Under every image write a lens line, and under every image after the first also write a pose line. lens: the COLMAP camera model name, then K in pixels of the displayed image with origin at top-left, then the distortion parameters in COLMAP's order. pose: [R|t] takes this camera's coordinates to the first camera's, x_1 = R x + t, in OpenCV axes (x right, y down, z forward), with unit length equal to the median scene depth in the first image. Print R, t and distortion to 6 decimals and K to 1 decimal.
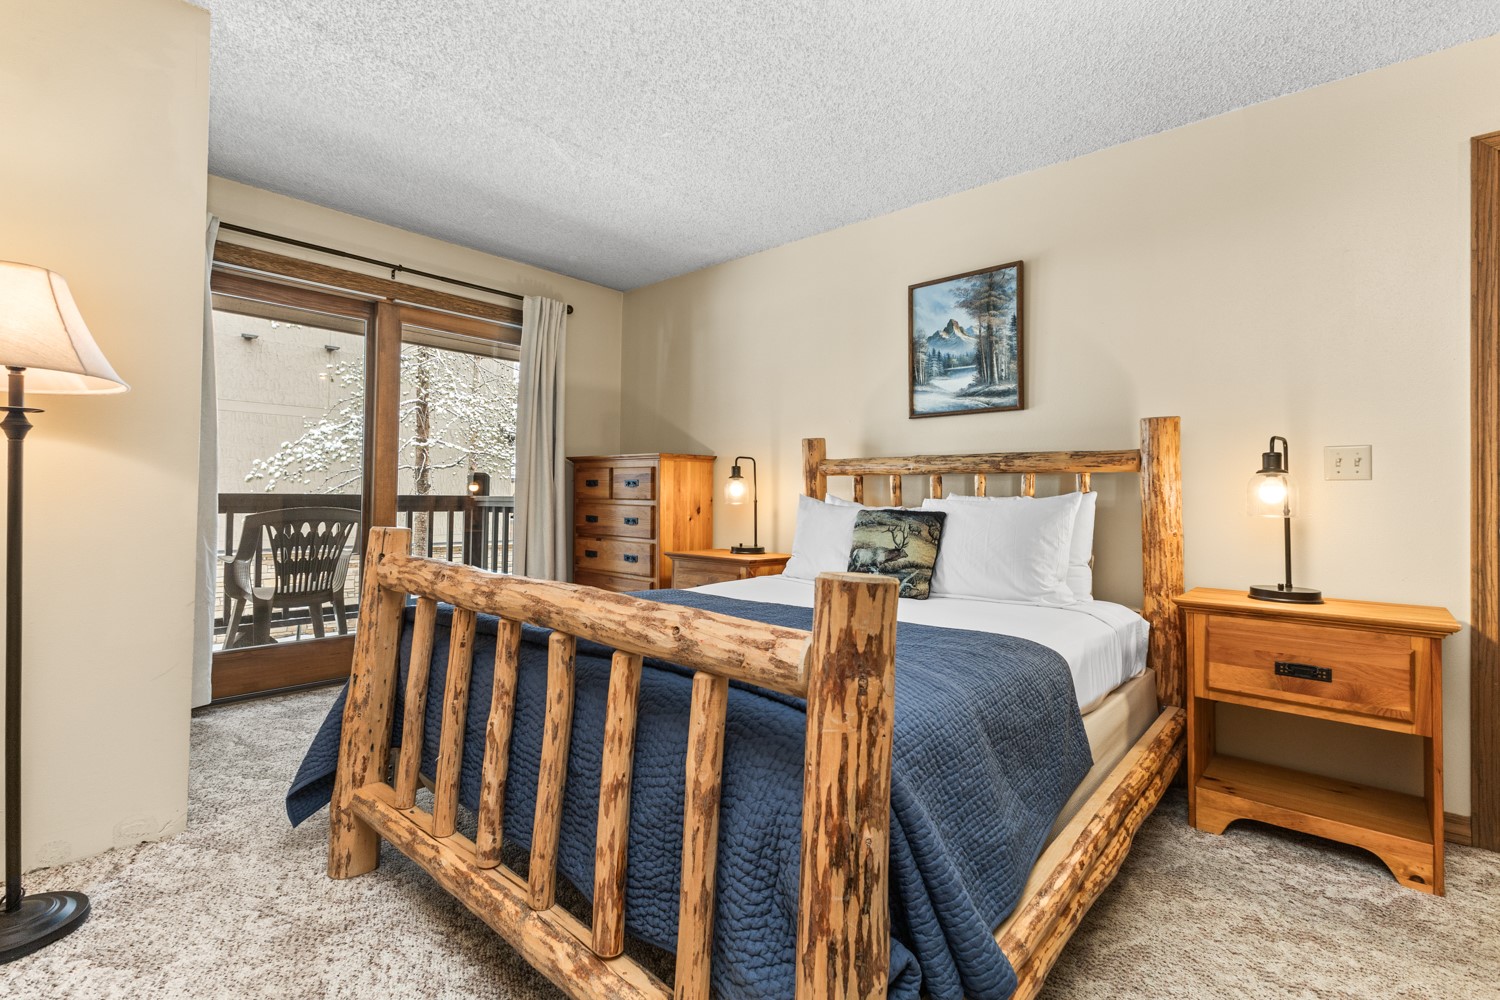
lens RADIAL K [[666.0, 0, 750.6], [0, 666.0, 494.8], [0, 0, 1]] dist [0.001682, 0.000157]
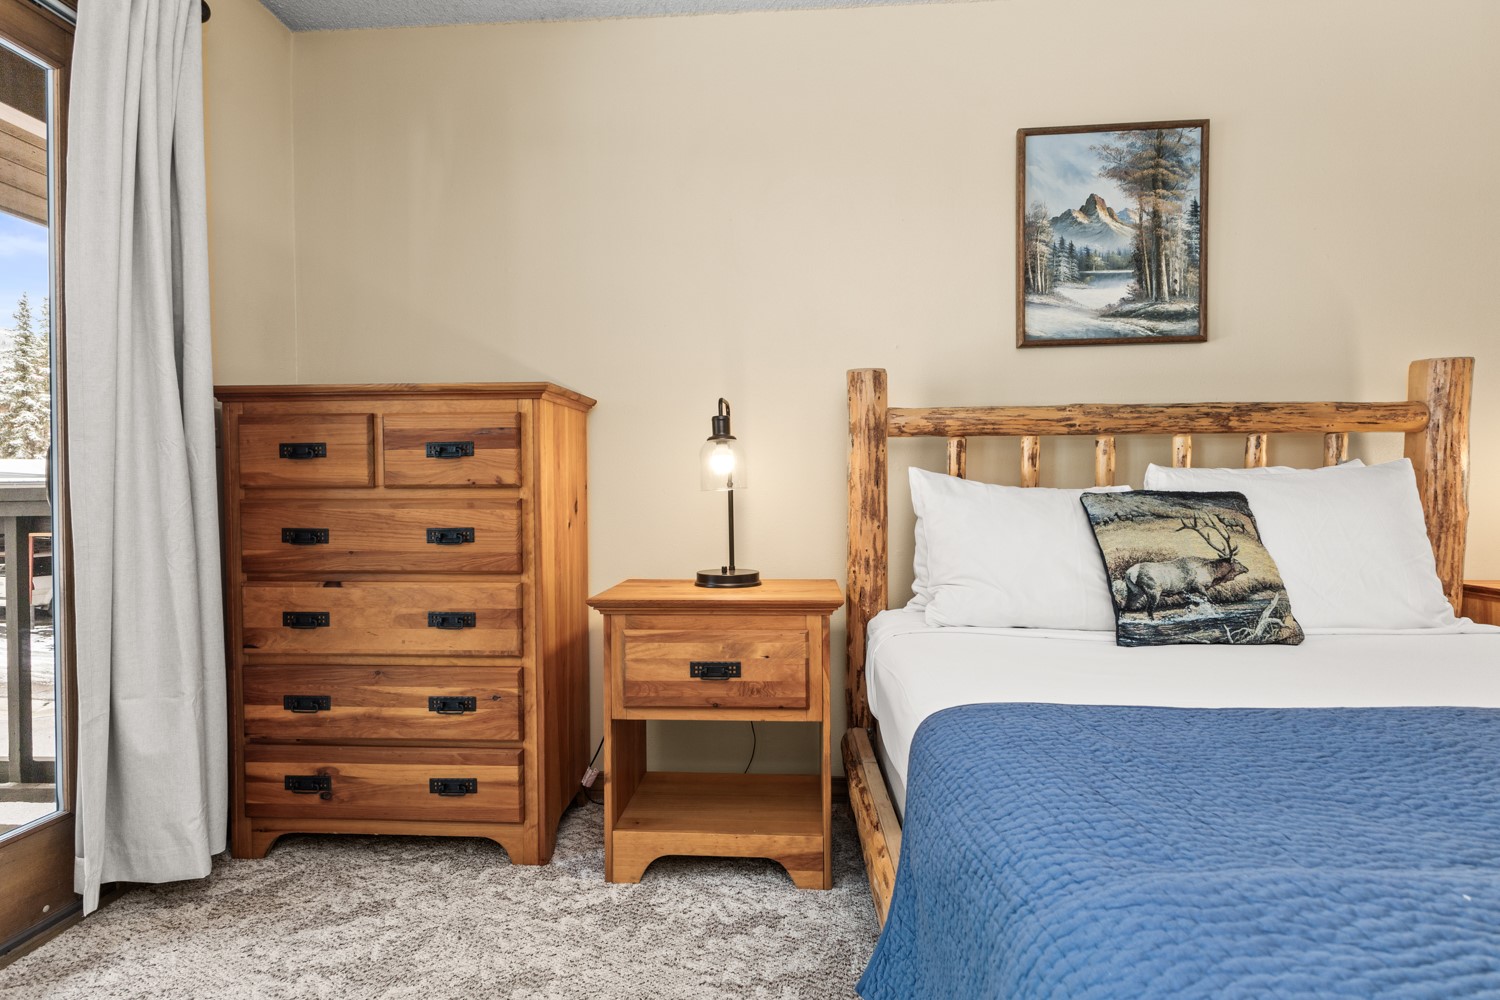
lens RADIAL K [[754.0, 0, 734.3], [0, 754.0, 502.1], [0, 0, 1]] dist [0.009201, -0.000302]
pose [[0.800939, -0.025727, 0.598193, -0.426540], [0.014260, 0.999613, 0.023899, 0.010350], [-0.598576, -0.010612, 0.800996, 0.634448]]
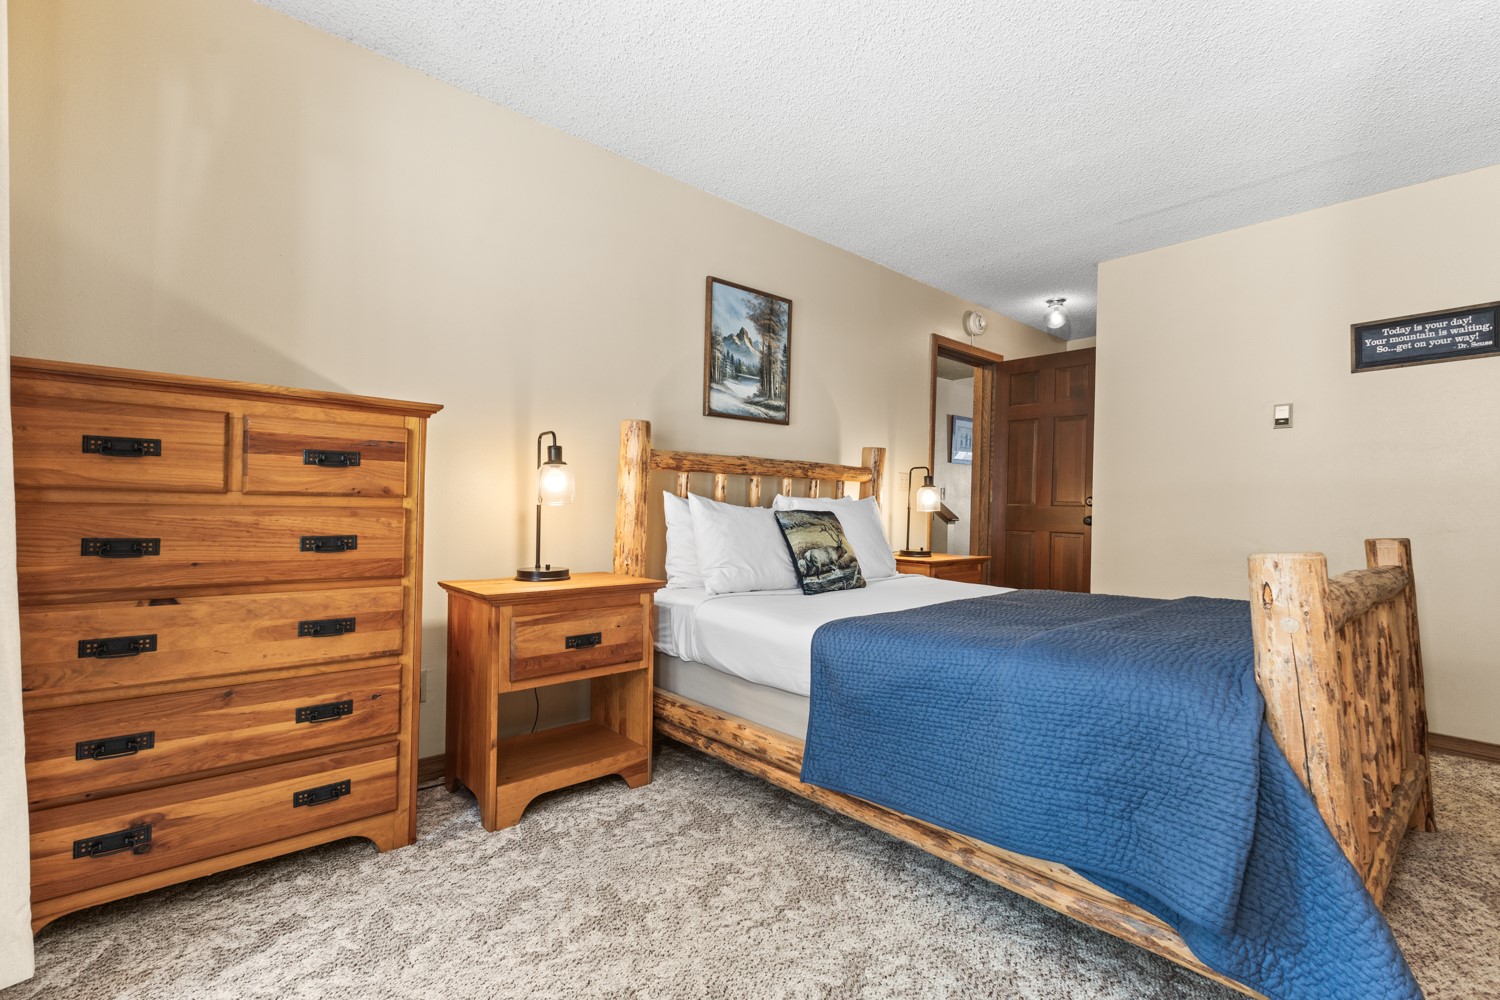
lens RADIAL K [[678.3, 0, 748.1], [0, 678.3, 508.6], [0, 0, 1]] dist [0.002139, -0.000162]
pose [[0.130135, -0.010274, 0.991443, -0.773219], [-0.017609, 0.999765, 0.012672, 0.007341], [-0.991340, -0.019108, 0.129923, 0.866499]]
